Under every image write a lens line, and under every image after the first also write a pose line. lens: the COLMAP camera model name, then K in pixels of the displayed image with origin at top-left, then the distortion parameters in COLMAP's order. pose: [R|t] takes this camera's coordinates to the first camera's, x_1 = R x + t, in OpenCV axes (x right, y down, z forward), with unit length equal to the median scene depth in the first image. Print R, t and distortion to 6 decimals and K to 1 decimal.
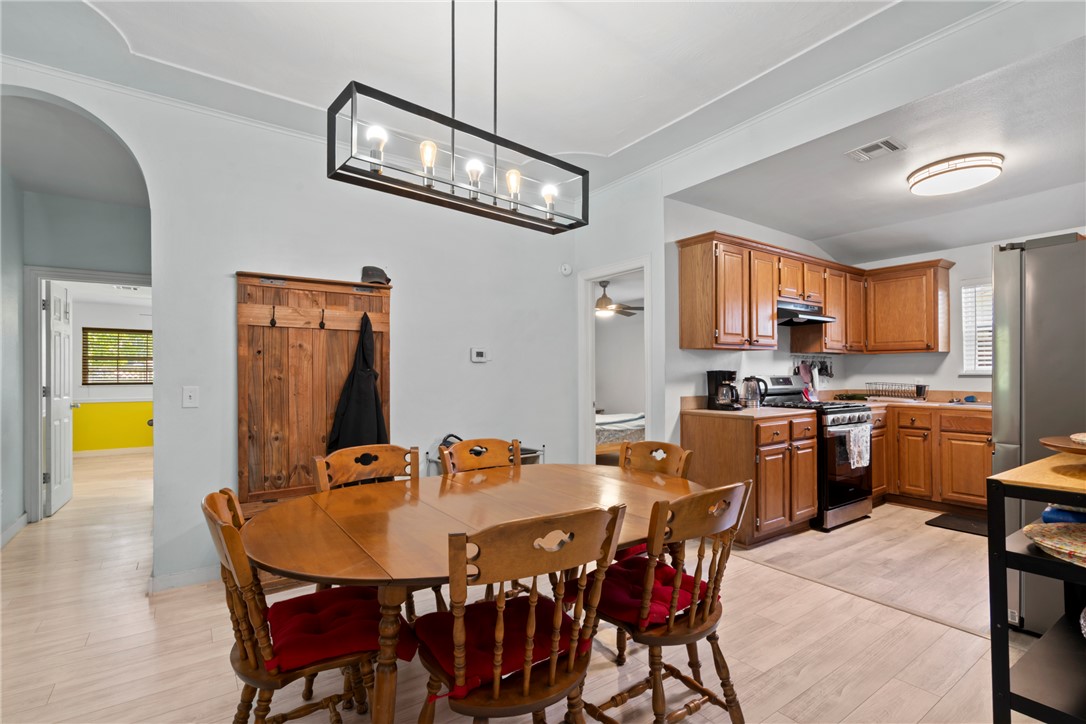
lens RADIAL K [[491.8, 0, 535.6], [0, 491.8, 365.2], [0, 0, 1]] dist [-0.003075, 0.000163]
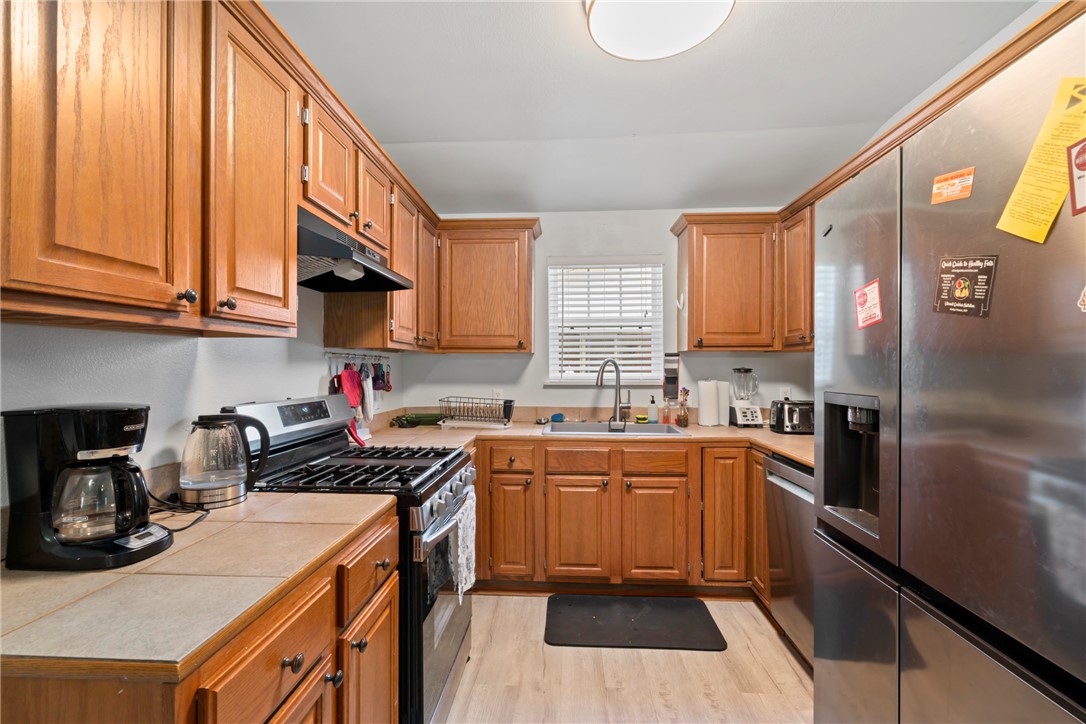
lens RADIAL K [[490.6, 0, 548.2], [0, 490.6, 367.3], [0, 0, 1]] dist [-0.013713, 0.000195]
pose [[0.595507, 0.001104, 0.803349, 0.288431], [-0.015341, 0.999832, 0.009998, -0.014618], [-0.803203, -0.018279, 0.595425, 0.586721]]
